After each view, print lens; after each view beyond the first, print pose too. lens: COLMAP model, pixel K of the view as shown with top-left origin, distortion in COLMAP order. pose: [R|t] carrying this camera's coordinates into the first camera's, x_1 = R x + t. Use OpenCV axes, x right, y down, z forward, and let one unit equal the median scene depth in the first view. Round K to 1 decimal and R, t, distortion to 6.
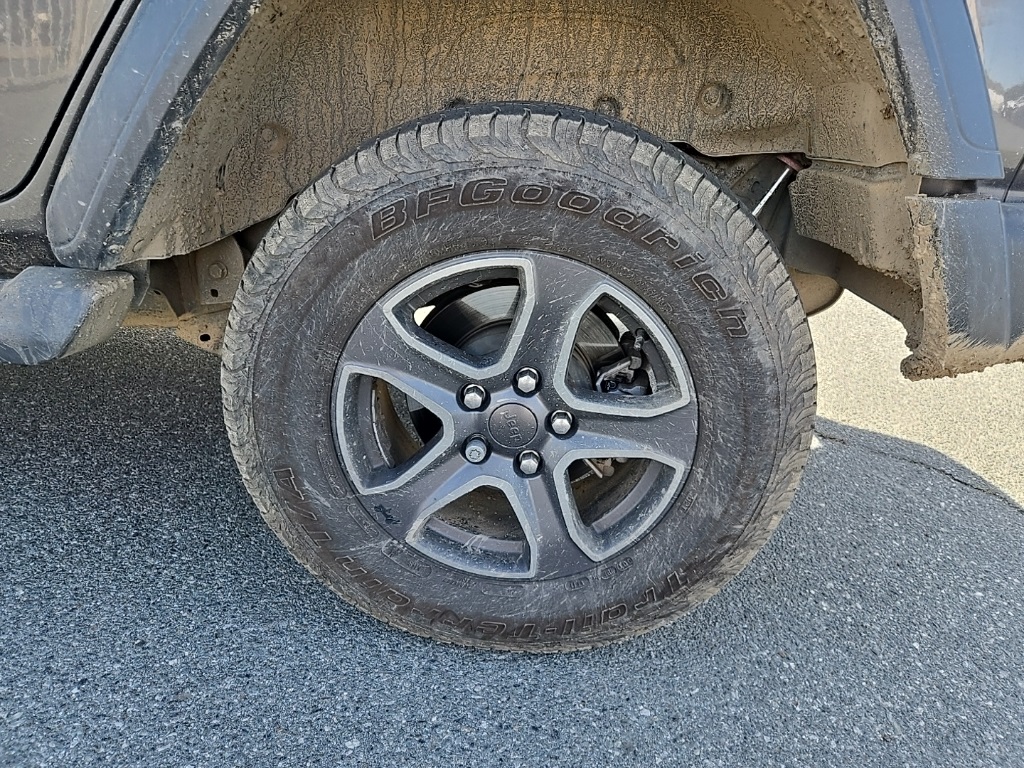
lens RADIAL K [[695.3, 0, 511.2], [0, 695.3, 381.1], [0, 0, 1]] dist [0.052747, -0.056420]
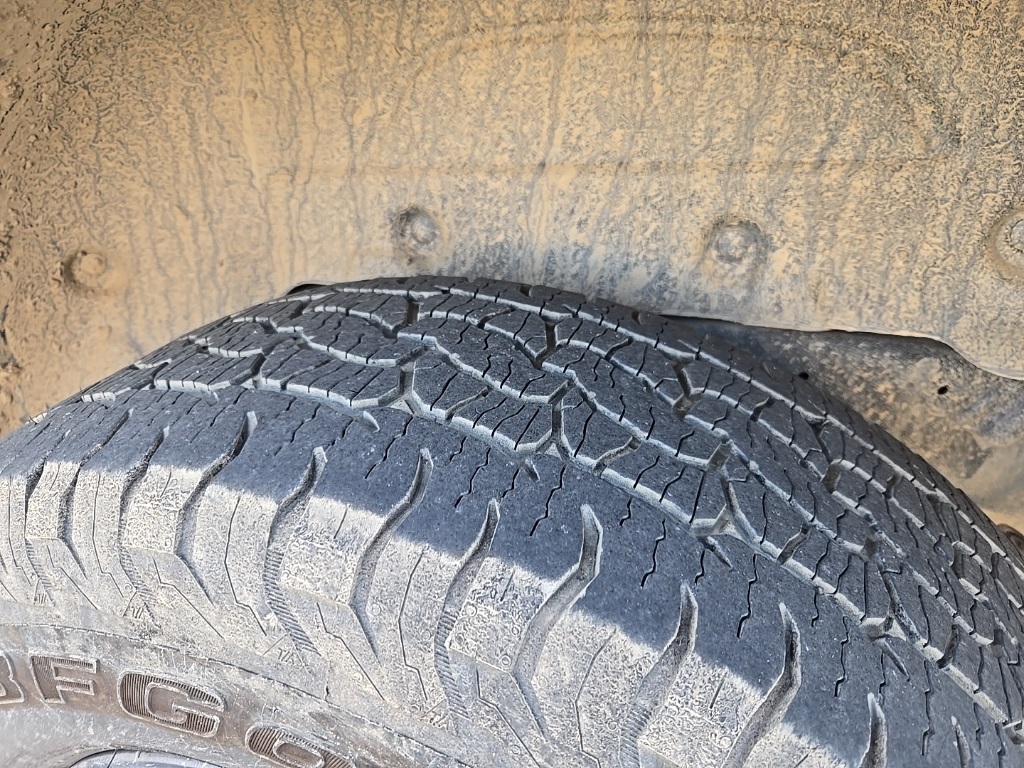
lens RADIAL K [[695.3, 0, 511.2], [0, 695.3, 381.1], [0, 0, 1]] dist [0.052747, -0.056420]
pose [[0.953907, 0.104628, -0.281274, 0.138517], [-0.077610, 0.991379, 0.105568, -0.350495], [0.289895, -0.078873, 0.953803, 0.567177]]
